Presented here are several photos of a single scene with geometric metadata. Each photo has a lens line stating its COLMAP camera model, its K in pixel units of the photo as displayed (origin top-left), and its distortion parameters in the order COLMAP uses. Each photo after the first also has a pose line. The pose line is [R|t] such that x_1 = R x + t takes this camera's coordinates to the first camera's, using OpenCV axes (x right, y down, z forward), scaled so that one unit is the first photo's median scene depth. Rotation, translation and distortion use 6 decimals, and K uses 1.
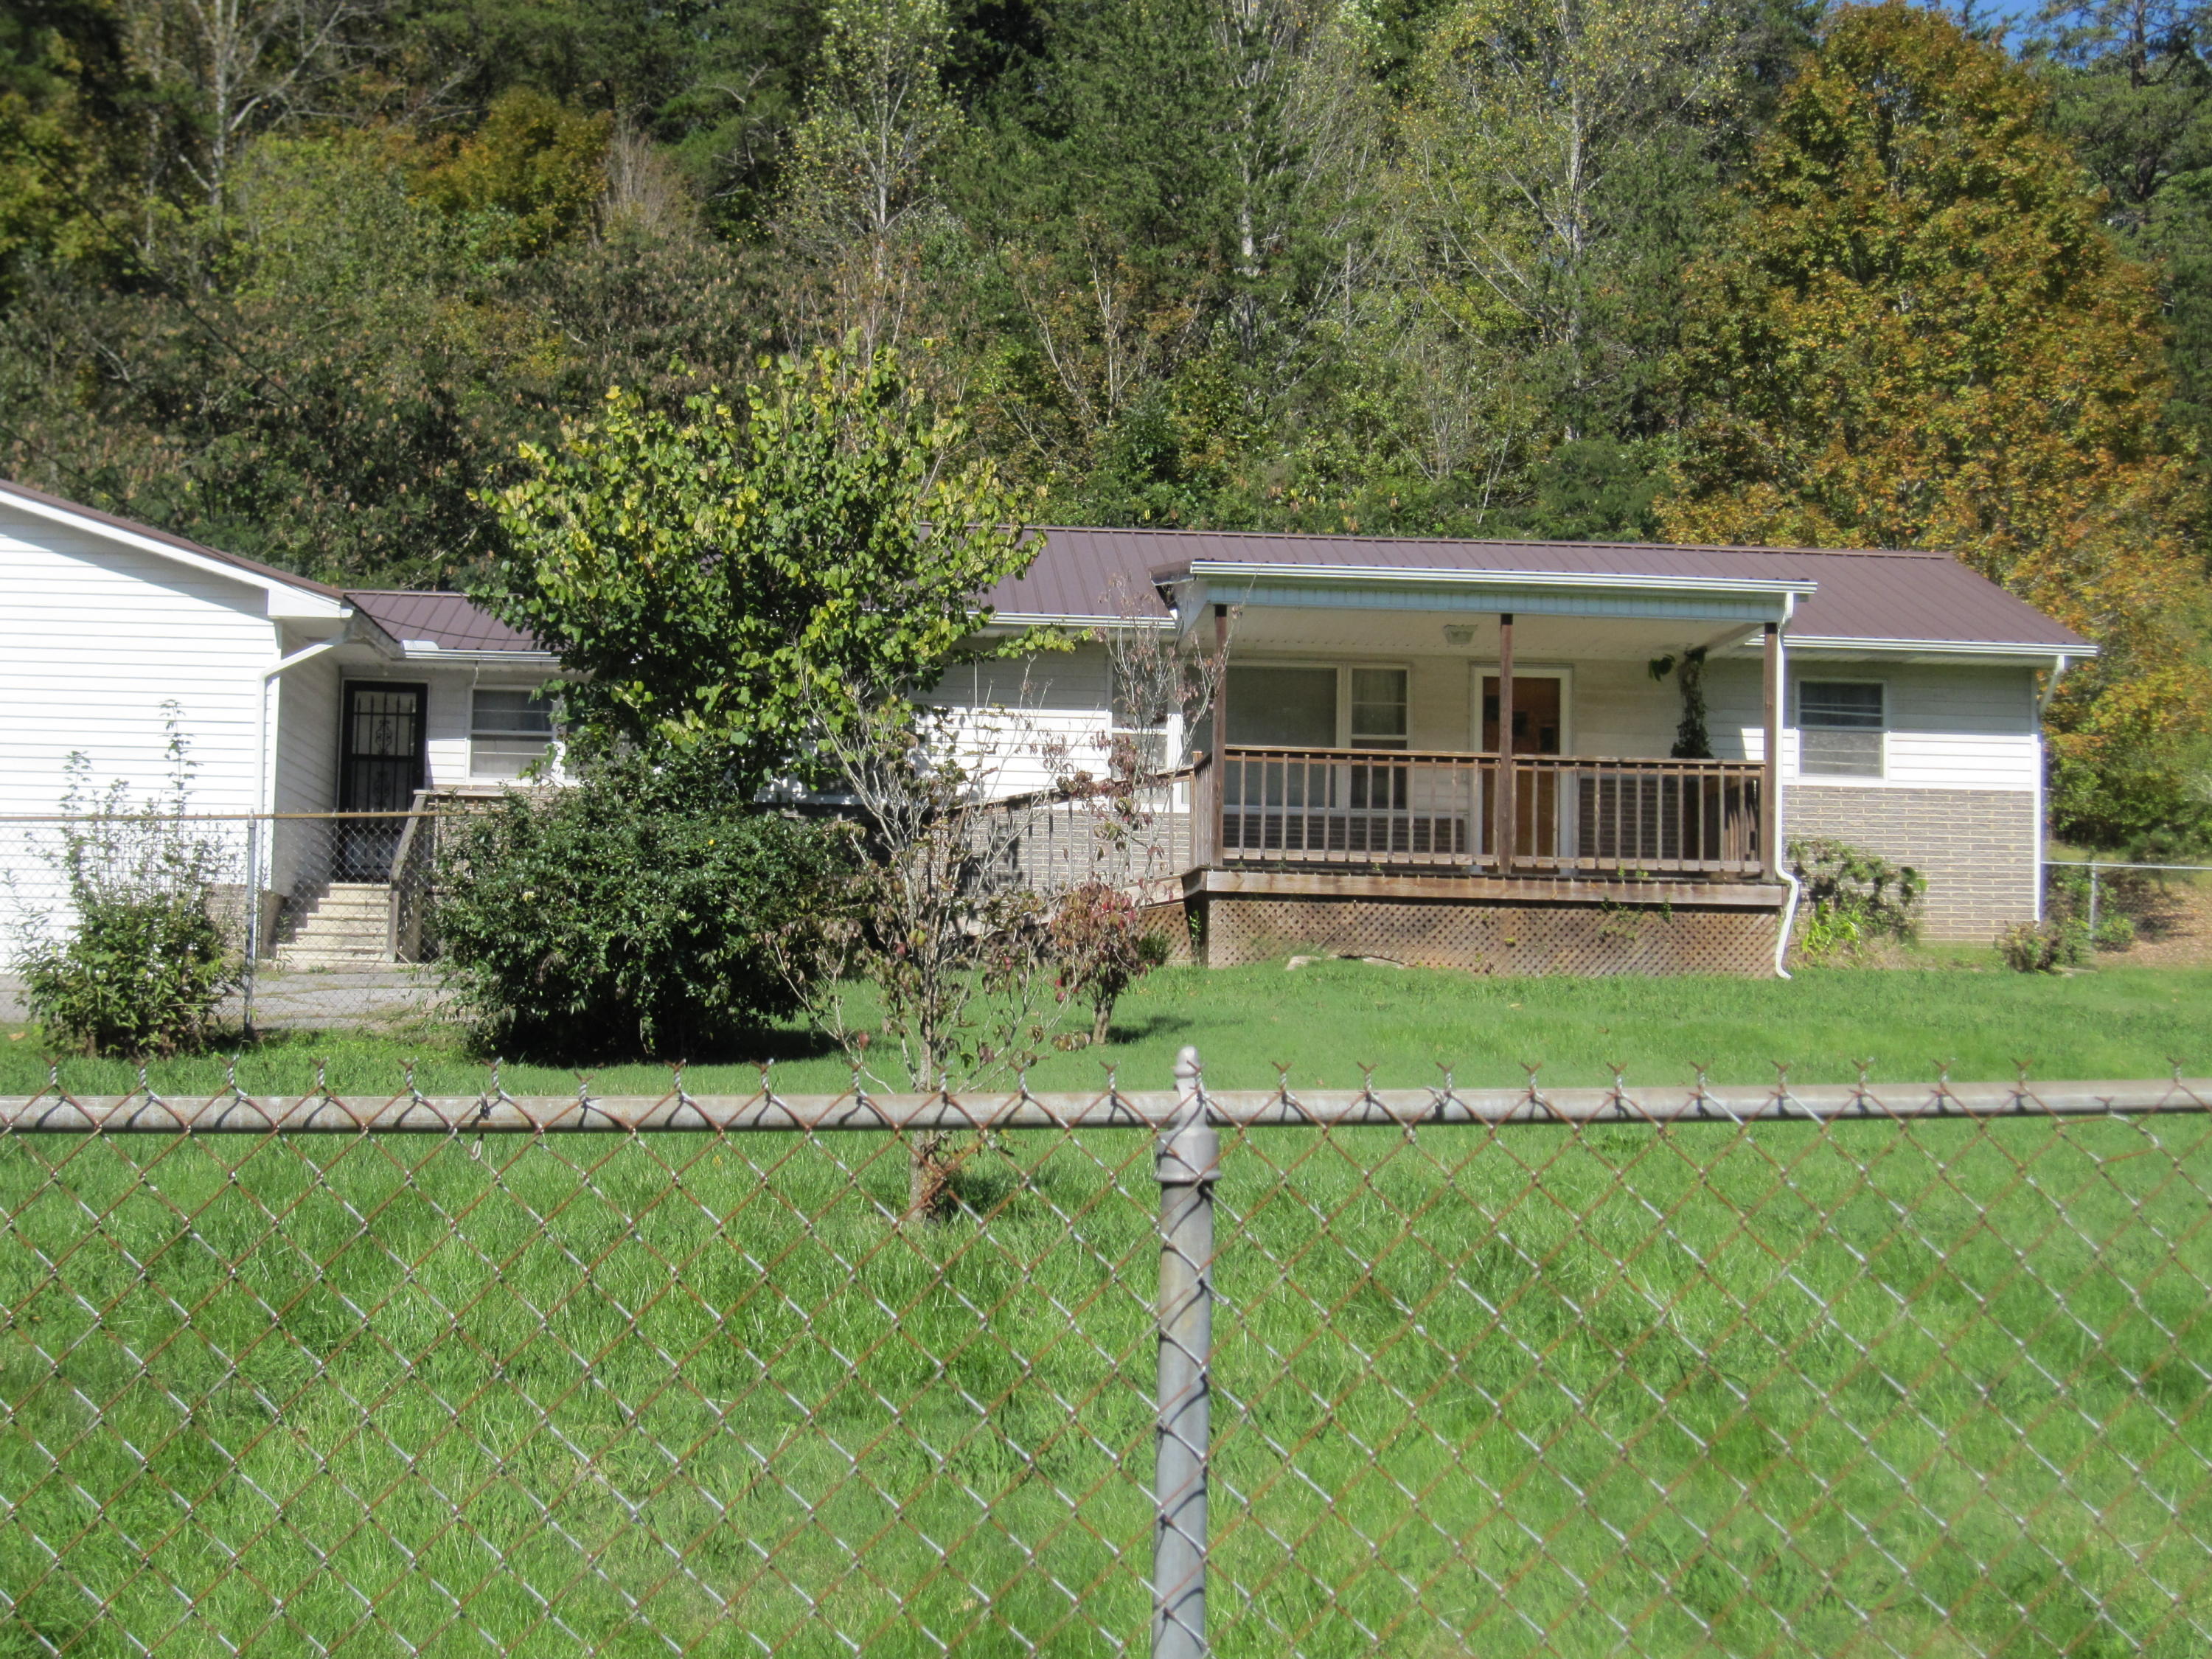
lens RADIAL K [[3423.5, 0, 1106.0], [0, 3423.5, 829.5], [0, 0, 1]] dist [0.005609, -1.137675]
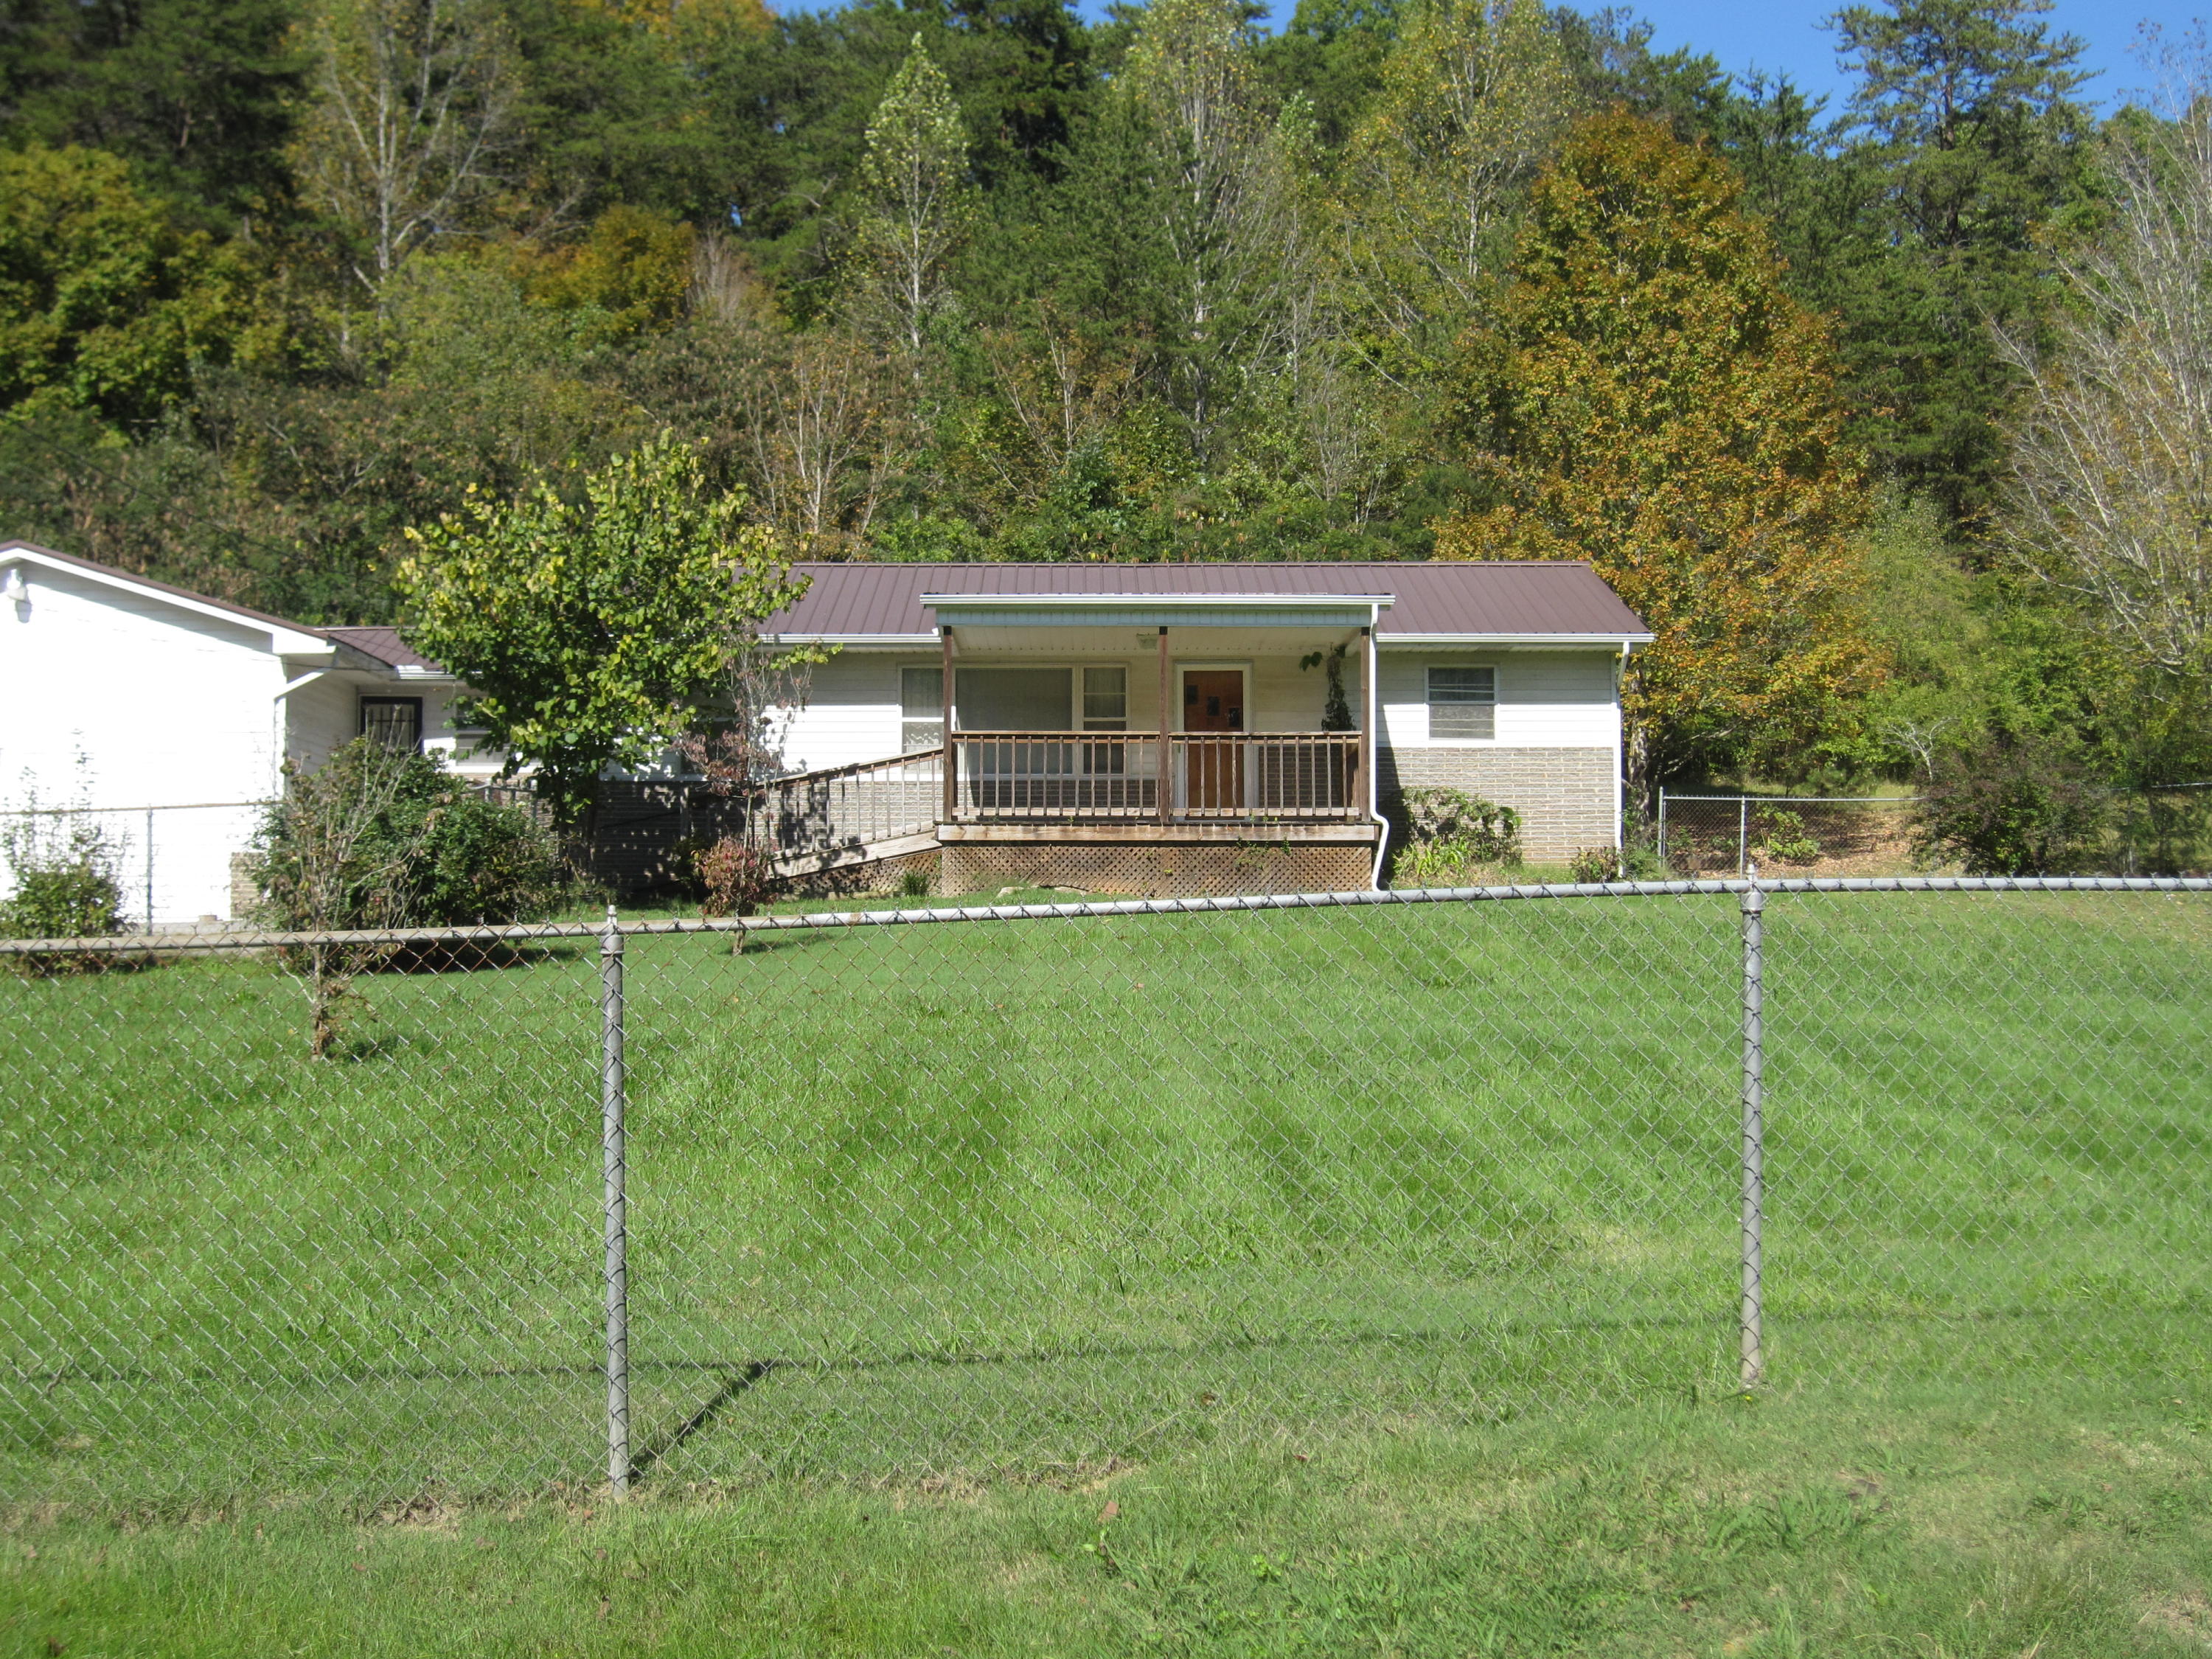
lens RADIAL K [[2918.8, 0, 1106.6], [0, 2918.8, 778.2], [0, 0, 1]] dist [-0.001851, -1.075575]
pose [[0.997509, -0.025480, -0.065784, 0.155210], [0.025465, 0.999675, -0.001060, -0.003071], [0.065790, -0.000618, 0.997833, -0.124505]]
